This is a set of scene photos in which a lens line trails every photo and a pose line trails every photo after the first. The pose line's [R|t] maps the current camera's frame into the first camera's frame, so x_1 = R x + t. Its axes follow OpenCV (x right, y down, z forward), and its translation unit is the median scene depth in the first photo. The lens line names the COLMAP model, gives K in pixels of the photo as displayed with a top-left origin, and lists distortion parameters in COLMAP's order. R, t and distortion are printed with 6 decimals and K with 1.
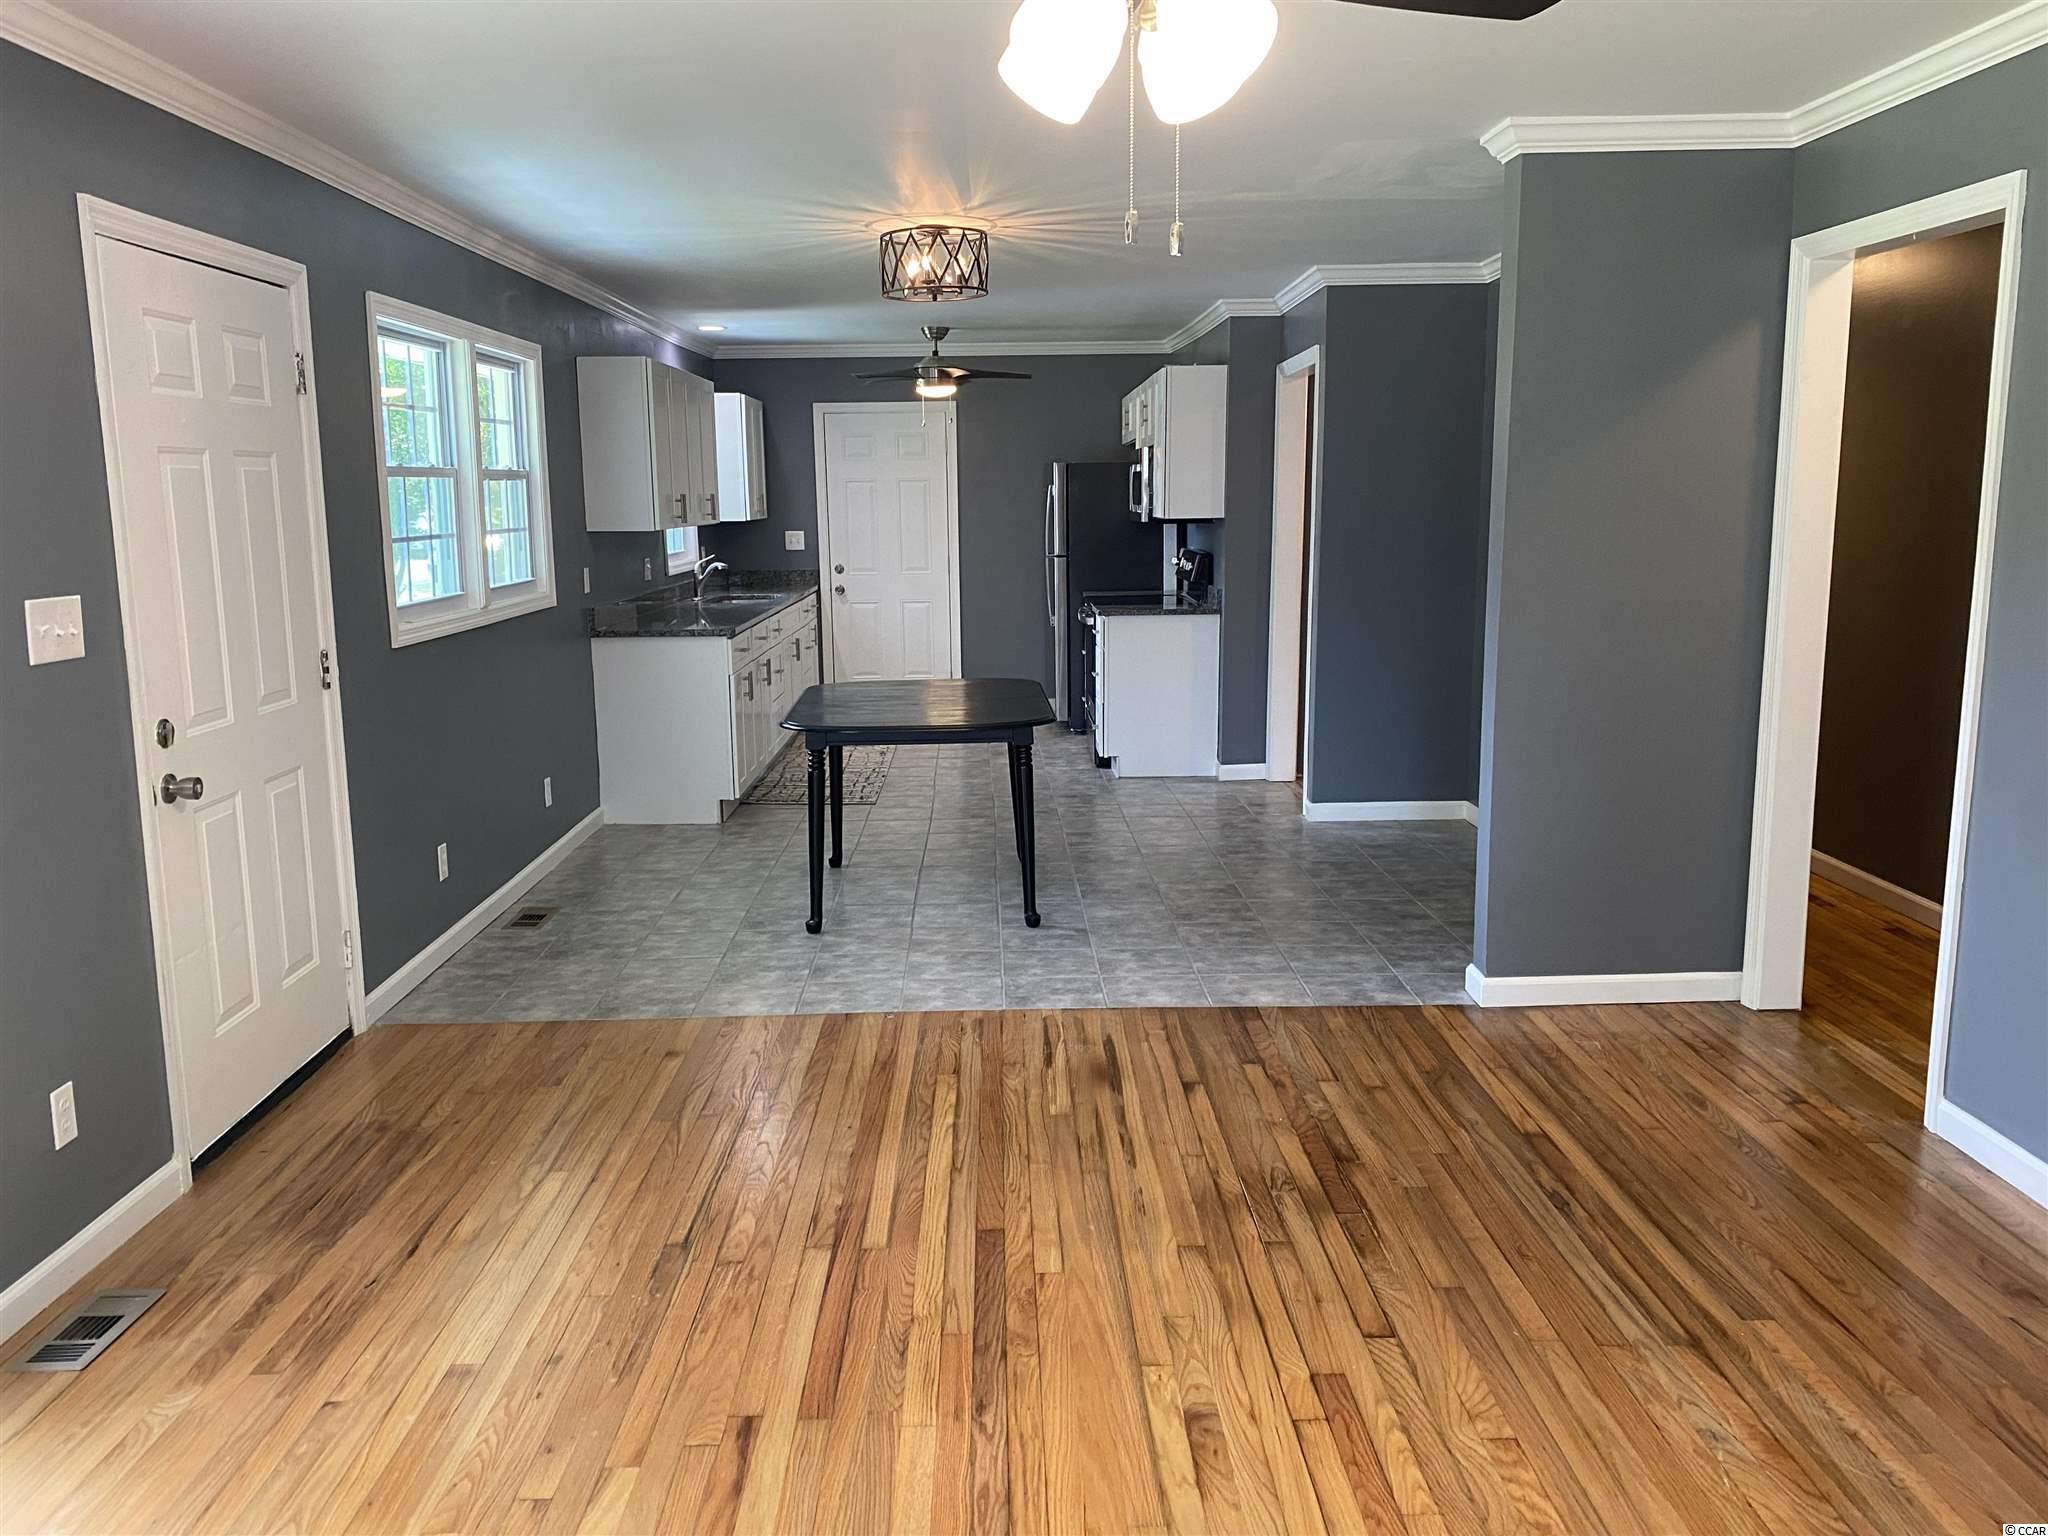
lens RADIAL K [[1549.5, 0, 1014.8], [0, 1549.5, 755.0], [0, 0, 1]] dist [0.000263, 0.000082]
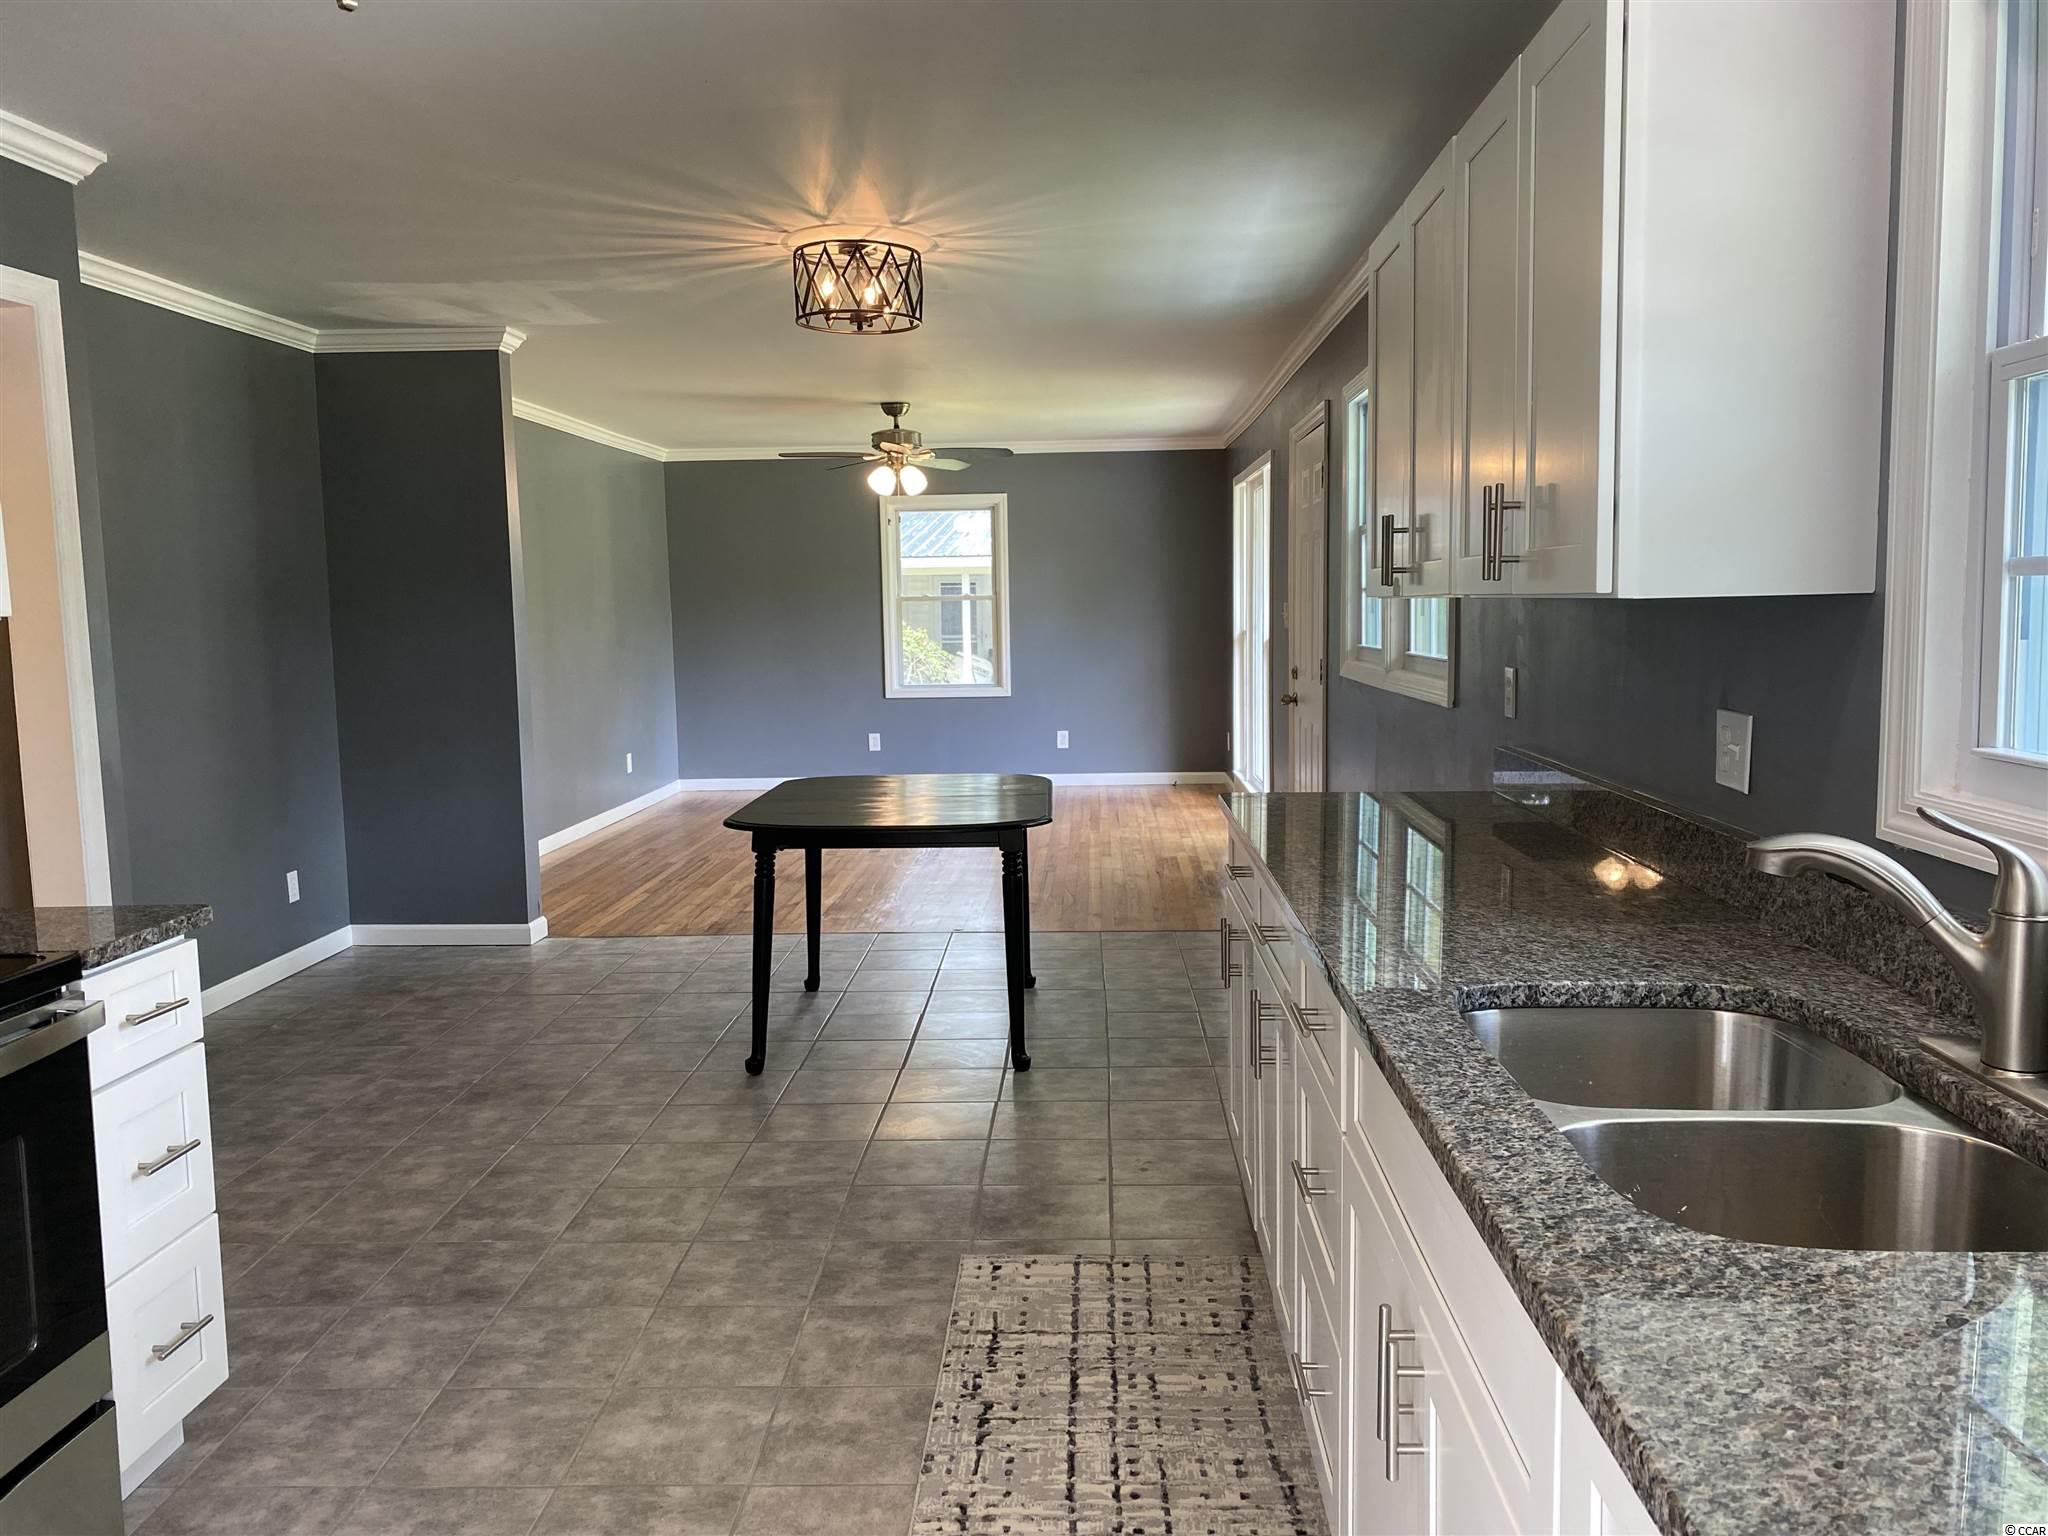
lens RADIAL K [[1549.5, 0, 1014.8], [0, 1549.5, 755.0], [0, 0, 1]] dist [0.000263, 0.000082]
pose [[-0.997390, 0.021240, 0.069014, -0.301218], [0.038829, 0.963579, 0.264591, -0.466251], [-0.060880, 0.266580, -0.961888, 2.982378]]
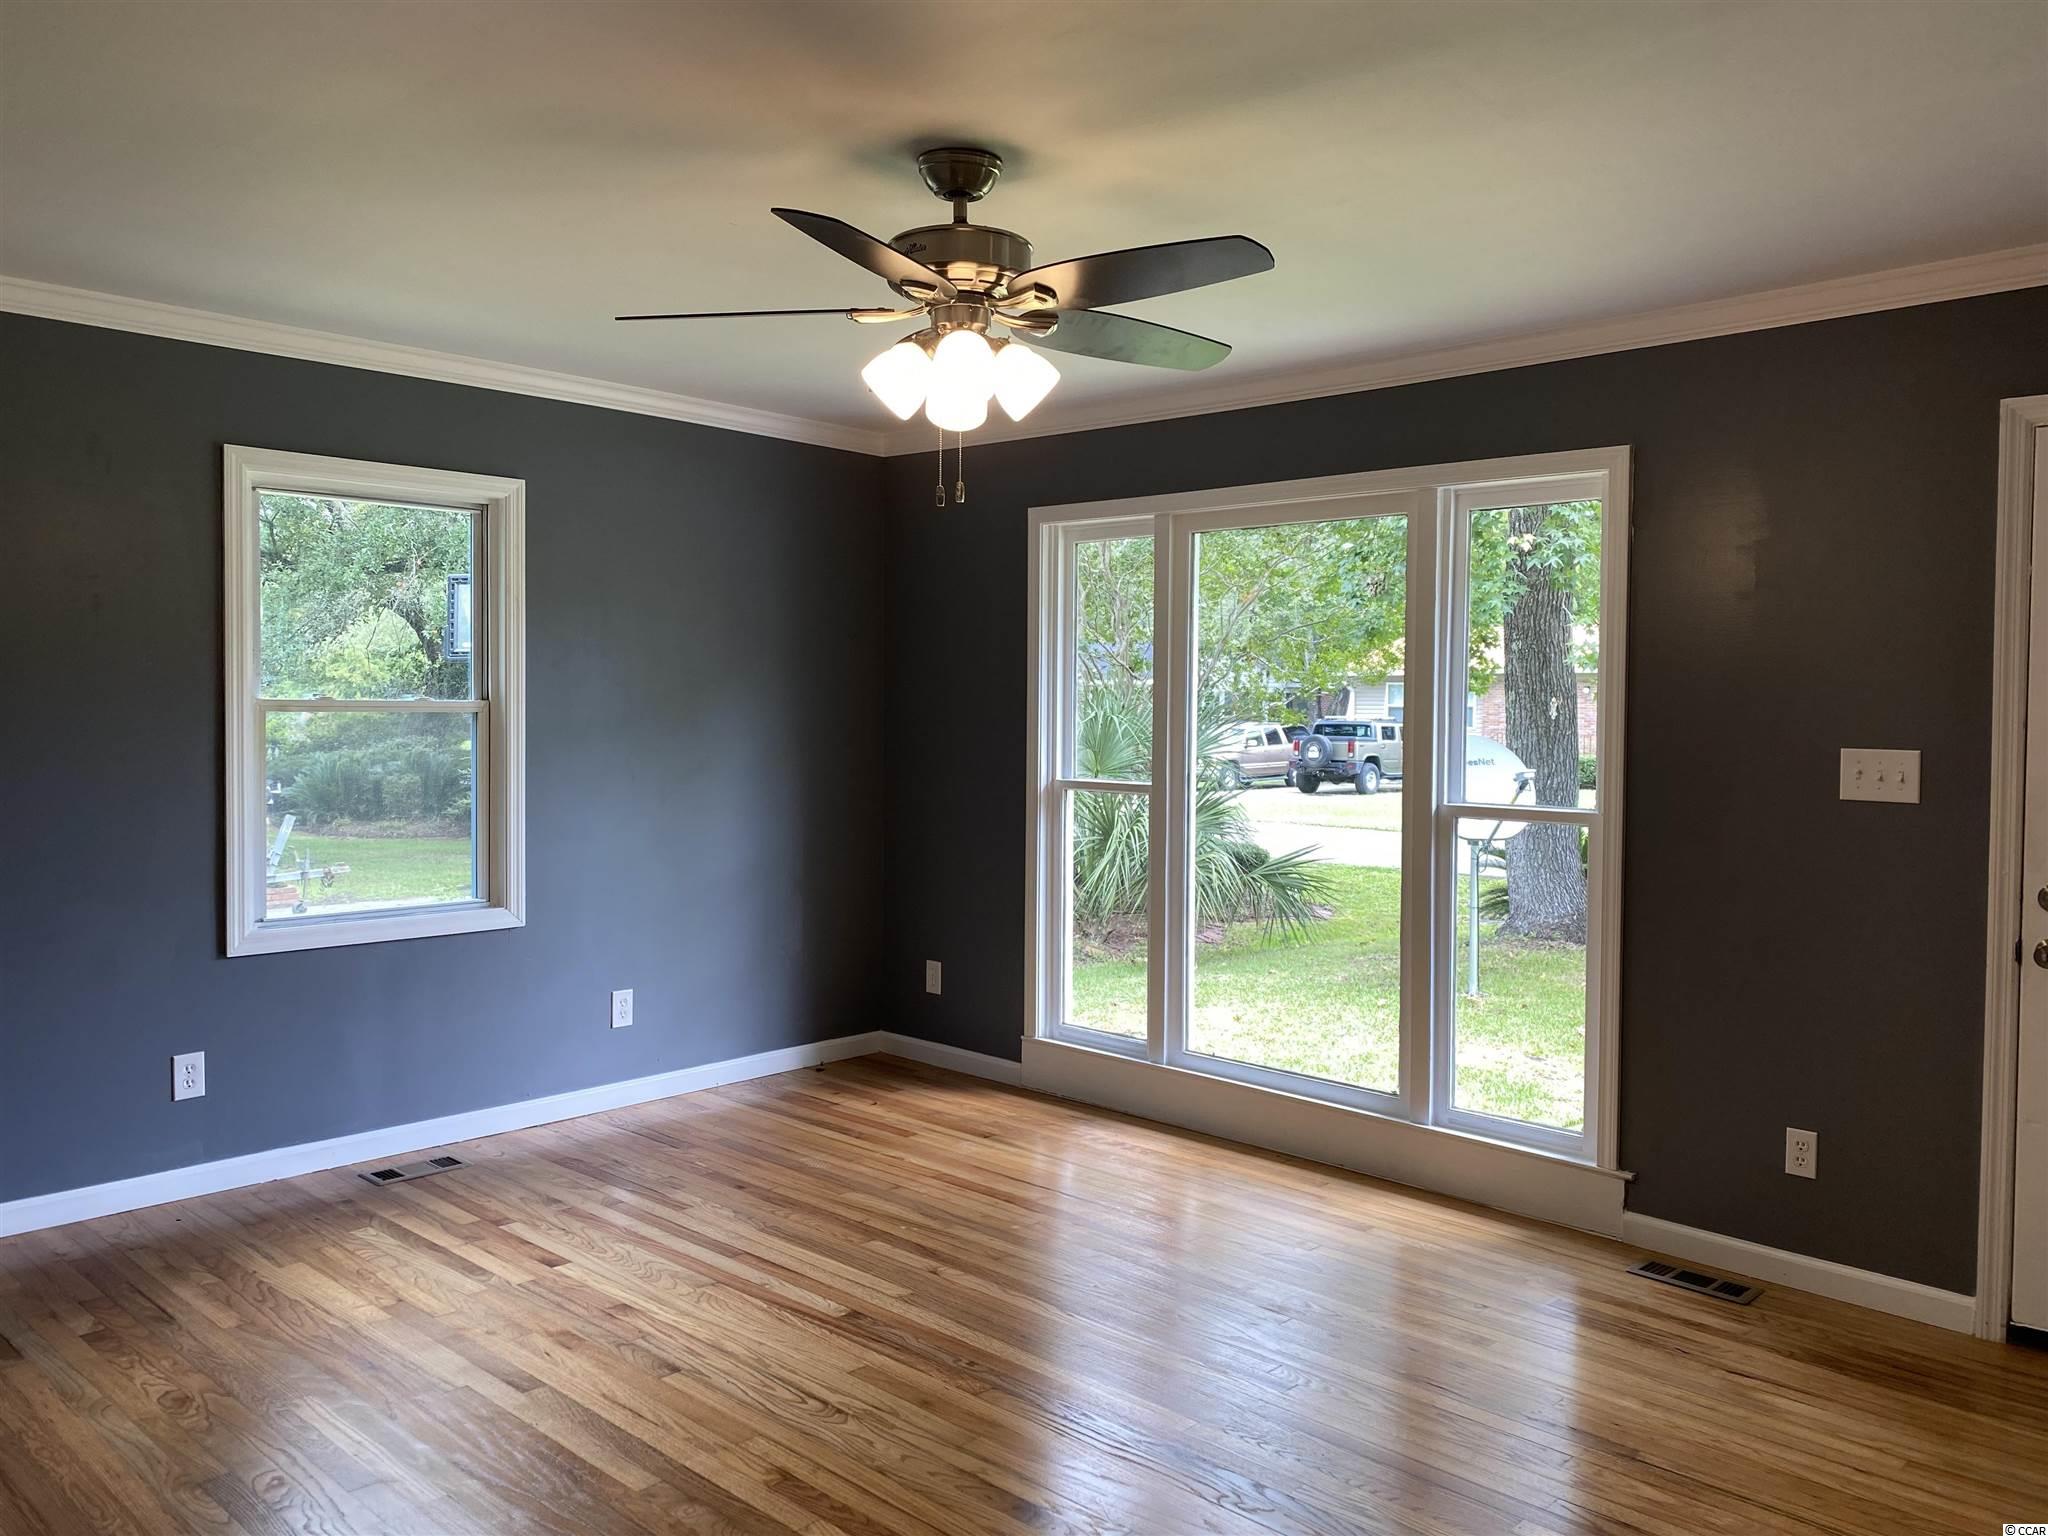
lens RADIAL K [[1549.5, 0, 1014.8], [0, 1549.5, 755.0], [0, 0, 1]] dist [0.000263, 0.000082]
pose [[-0.696755, 0.025413, -0.716859, 0.630712], [-0.123000, 0.980337, 0.154303, -0.175621], [0.706685, 0.195685, -0.679929, 1.161509]]
